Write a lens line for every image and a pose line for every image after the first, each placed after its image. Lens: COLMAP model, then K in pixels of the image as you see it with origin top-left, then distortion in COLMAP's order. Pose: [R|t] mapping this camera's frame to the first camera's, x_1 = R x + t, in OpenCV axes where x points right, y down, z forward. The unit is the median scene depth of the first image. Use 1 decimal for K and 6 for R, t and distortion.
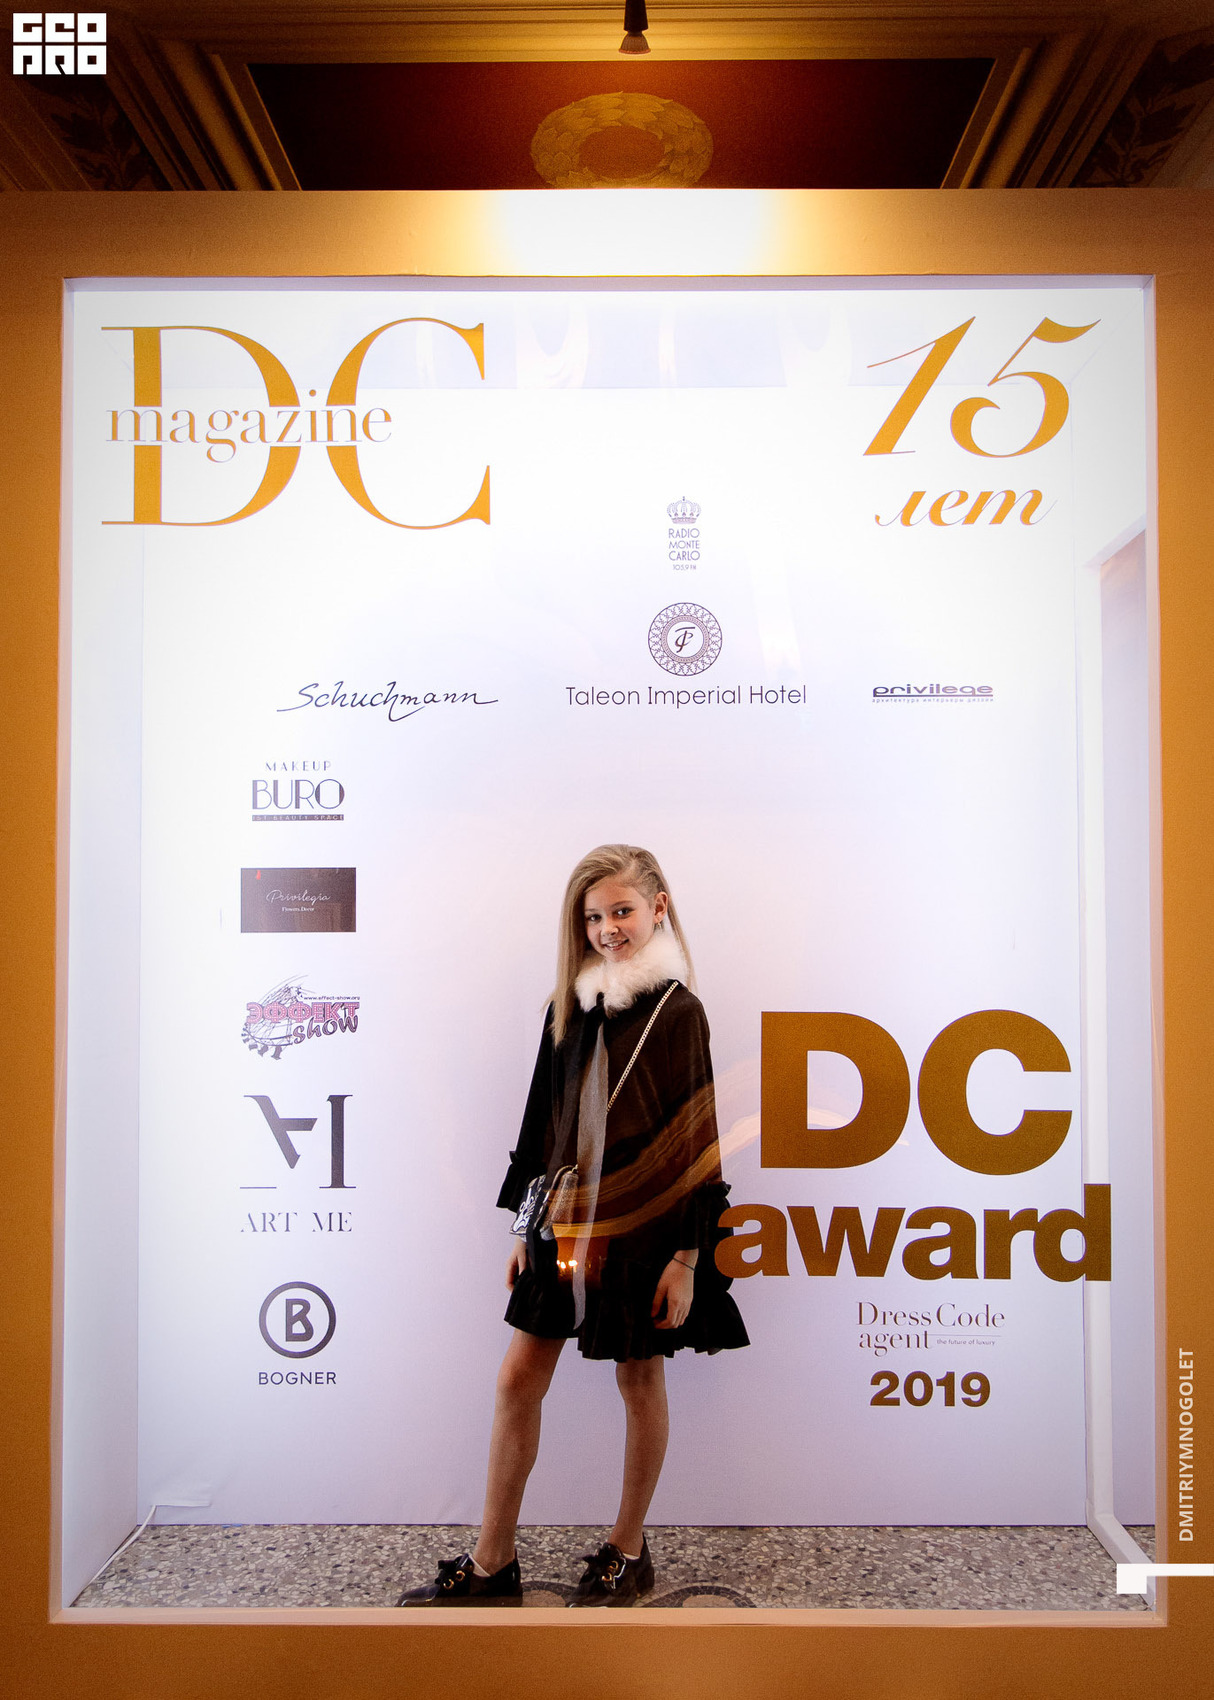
lens RADIAL K [[1305.8, 0, 597.8], [0, 1305.8, 912.6], [0, 0, 1]] dist [-0.010643, 0.006187]
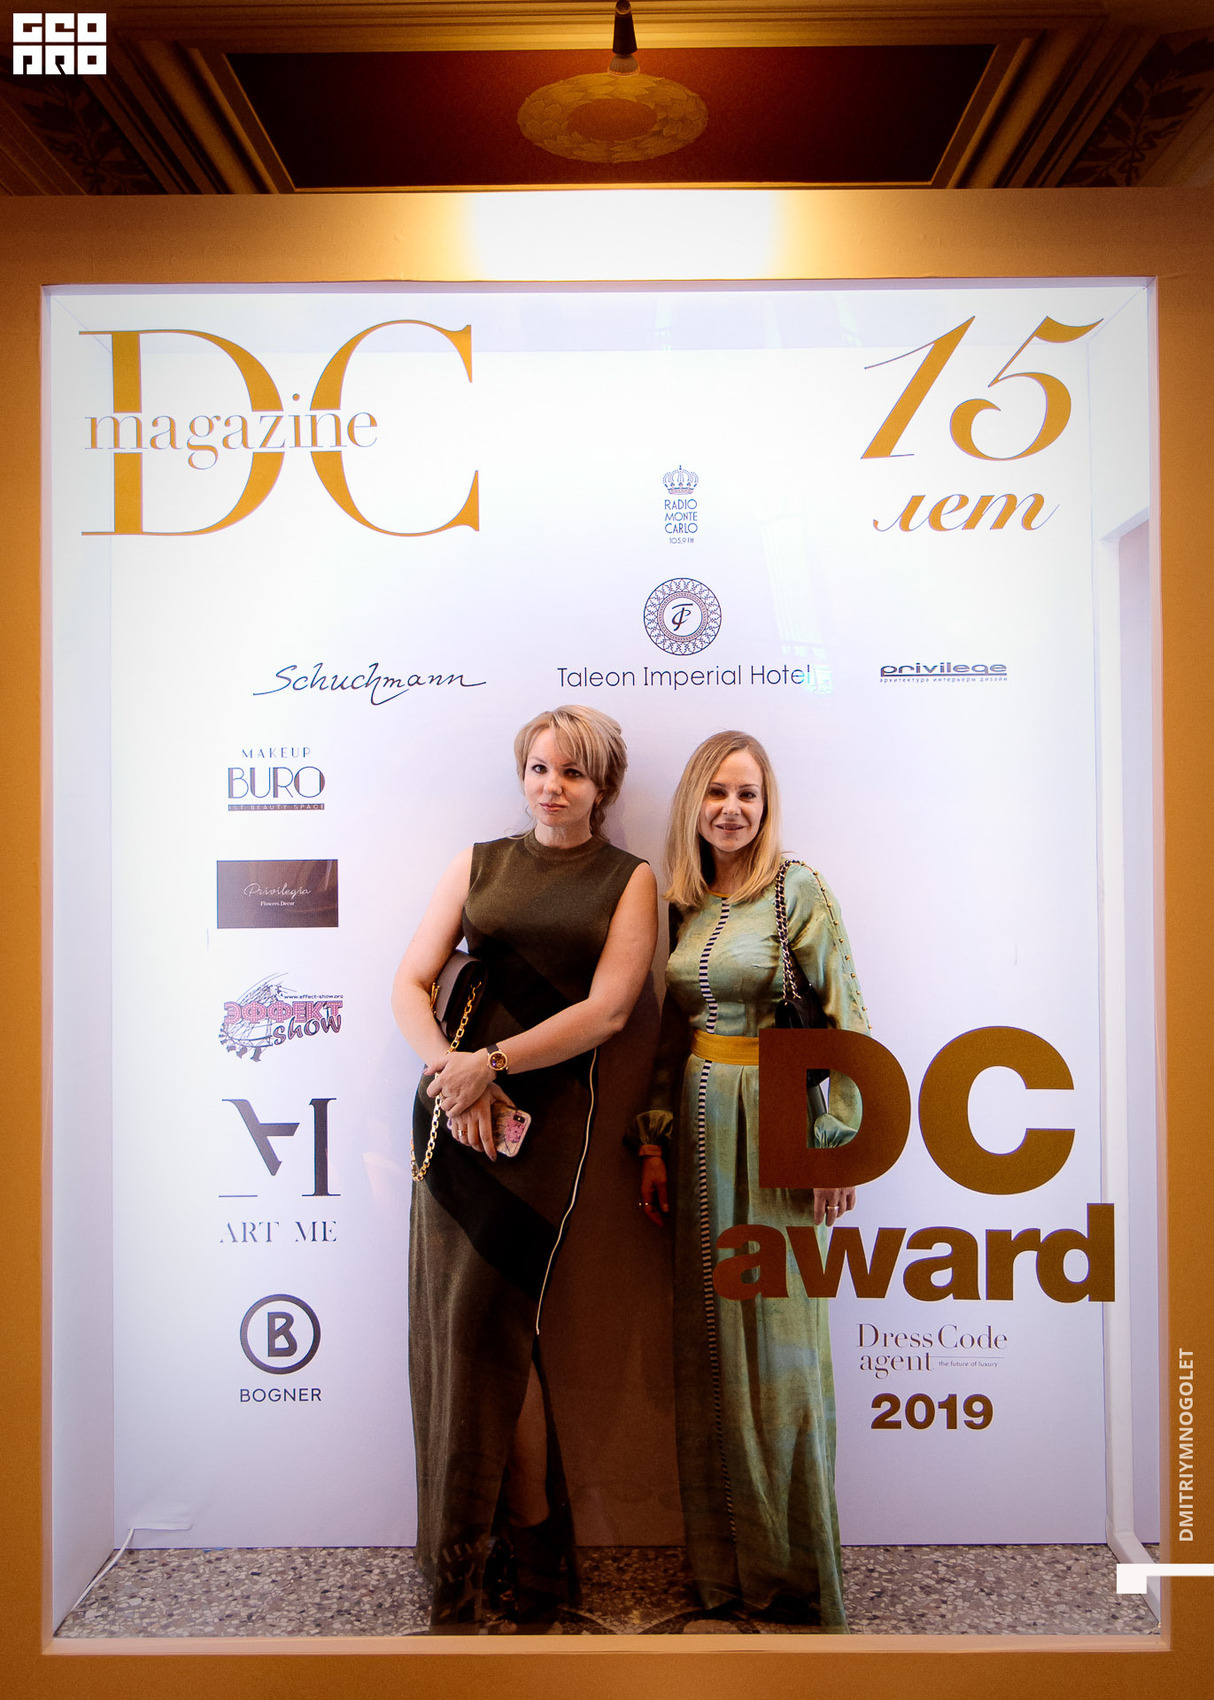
lens RADIAL K [[1552.0, 0, 595.1], [0, 1552.0, 813.1], [0, 0, 1]] dist [-0.008835, 0.007235]
pose [[0.999982, -0.006043, 0.000513, 0.002122], [0.006038, 0.999939, 0.009276, -0.085664], [-0.000569, -0.009273, 0.999957, -0.144083]]
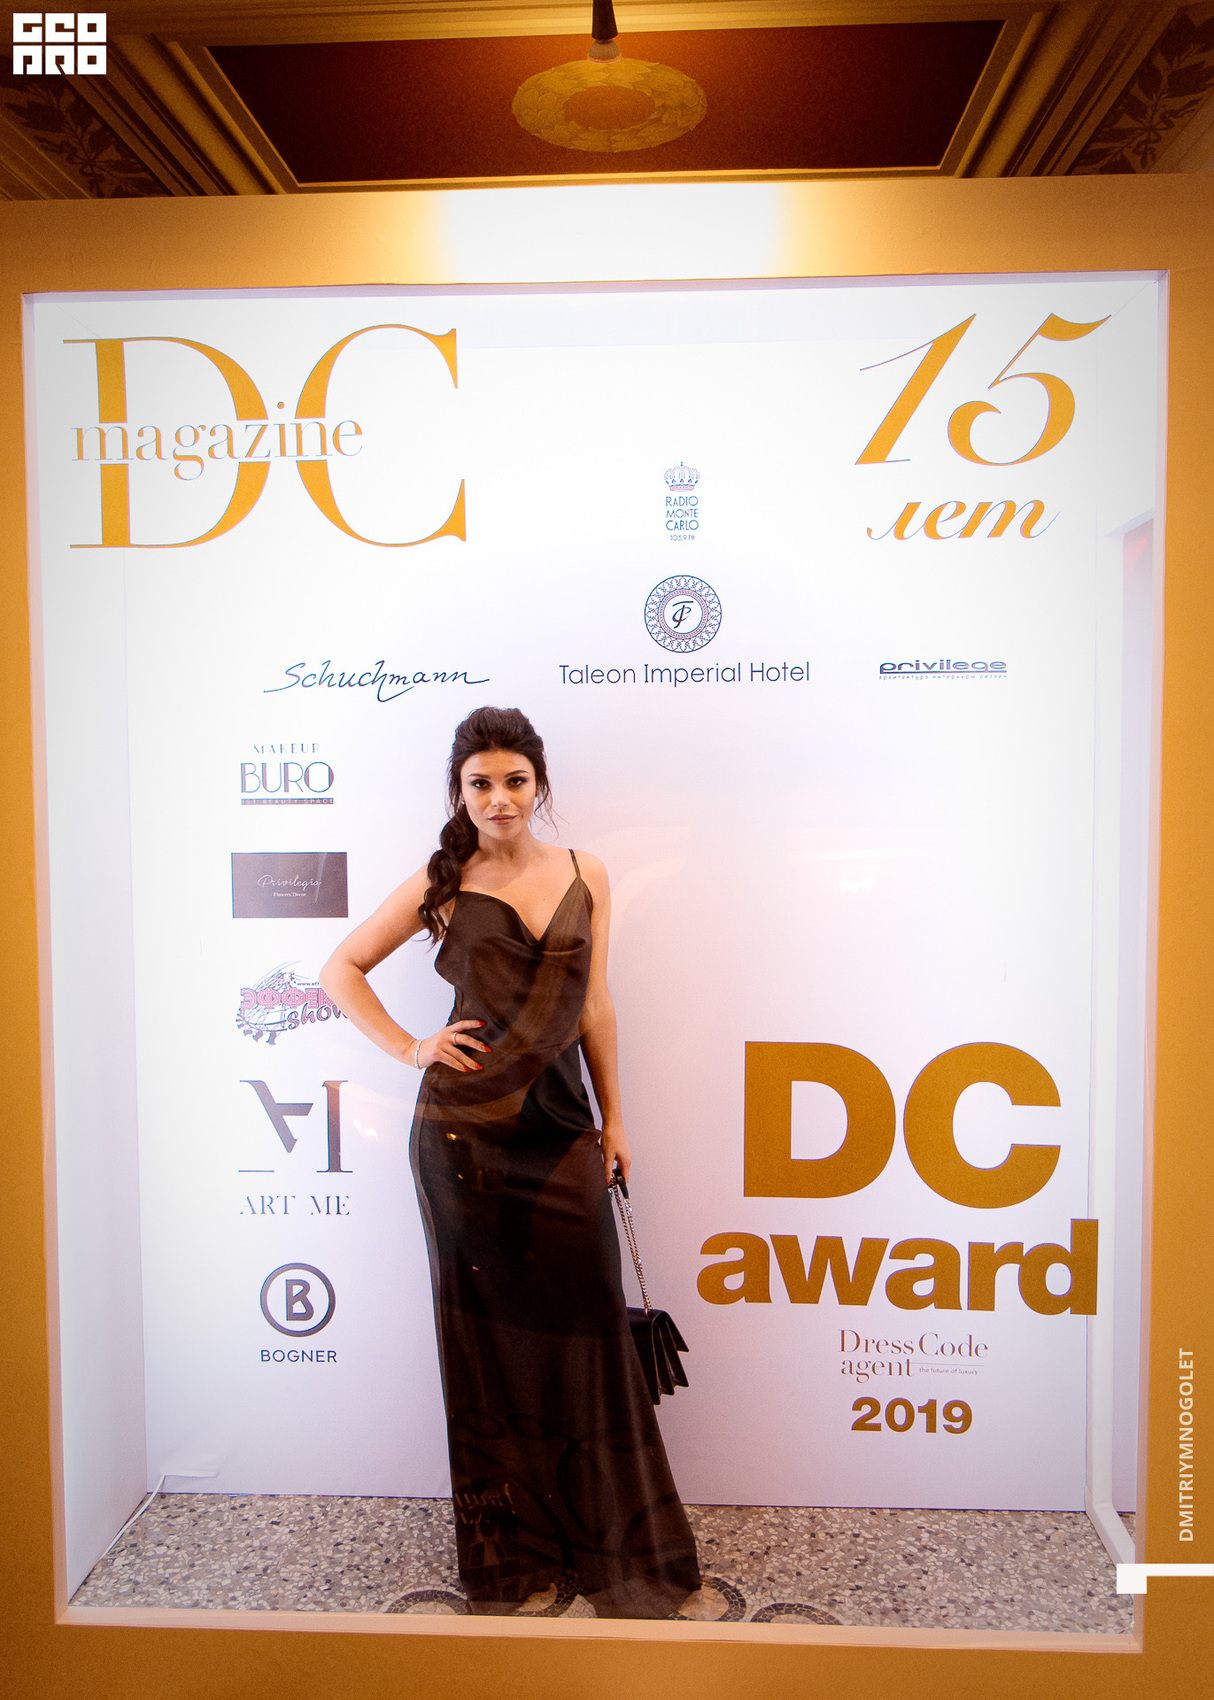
lens RADIAL K [[1381.1, 0, 592.6], [0, 1381.1, 829.5], [0, 0, 1]] dist [-0.009025, 0.006779]
pose [[0.999076, -0.002333, -0.042904, 0.048412], [0.005668, 0.996954, 0.077791, -0.144884], [0.042591, -0.077962, 0.996046, -0.027587]]
